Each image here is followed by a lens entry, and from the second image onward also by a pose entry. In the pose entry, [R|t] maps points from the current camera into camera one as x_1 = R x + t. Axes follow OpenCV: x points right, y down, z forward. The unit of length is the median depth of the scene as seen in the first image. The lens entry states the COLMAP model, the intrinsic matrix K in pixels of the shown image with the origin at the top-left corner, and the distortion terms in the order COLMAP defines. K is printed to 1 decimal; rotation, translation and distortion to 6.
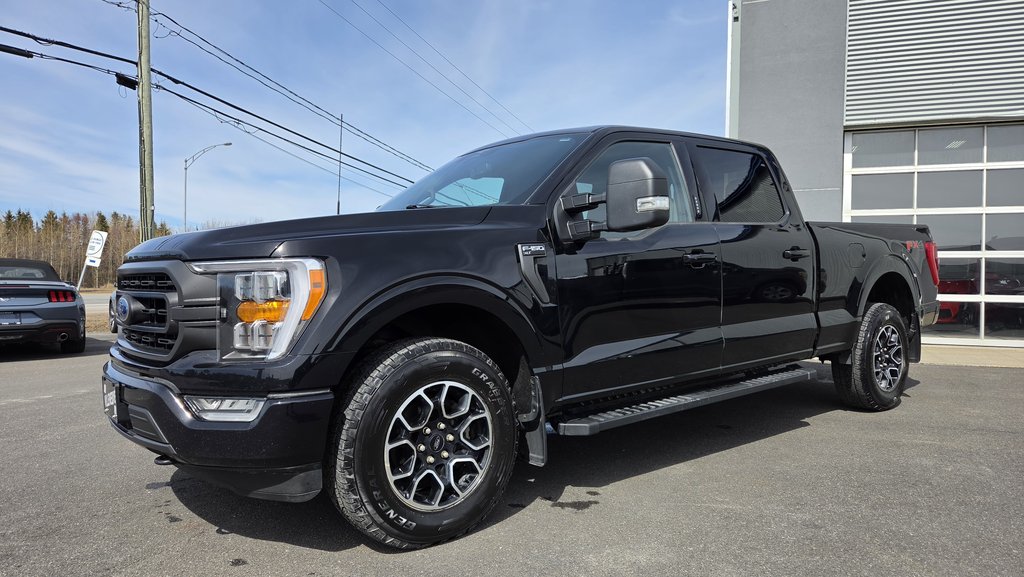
lens RADIAL K [[697.4, 0, 507.8], [0, 697.4, 278.0], [0, 0, 1]] dist [0.029614, 0.000024]
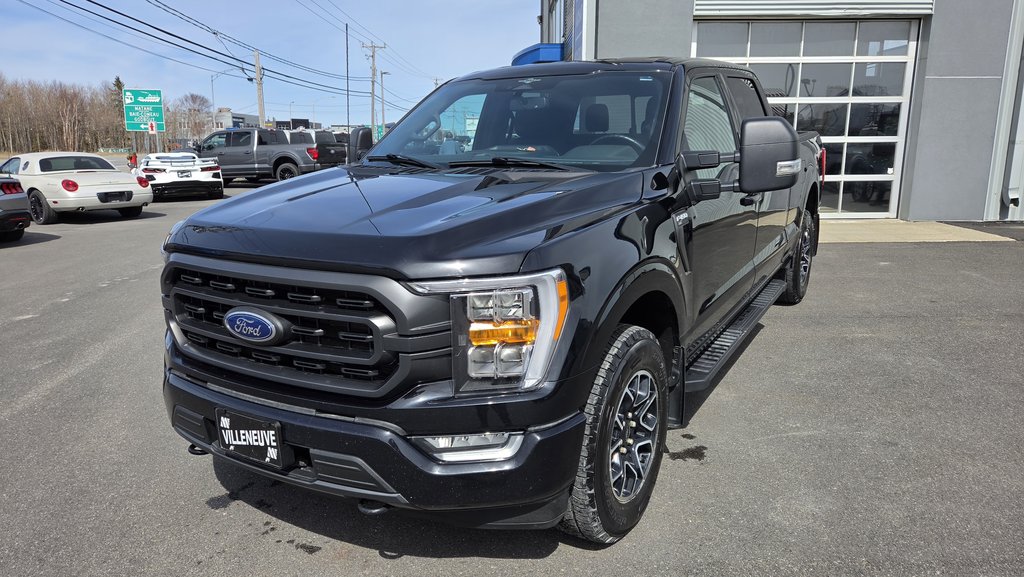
lens RADIAL K [[695.2, 0, 509.5], [0, 695.2, 282.5], [0, 0, 1]] dist [0.076737, -0.069719]
pose [[0.938015, -0.081395, 0.336900, -0.553860], [0.009684, 0.977809, 0.209276, -0.169966], [-0.346458, -0.193041, 0.917988, 0.199629]]
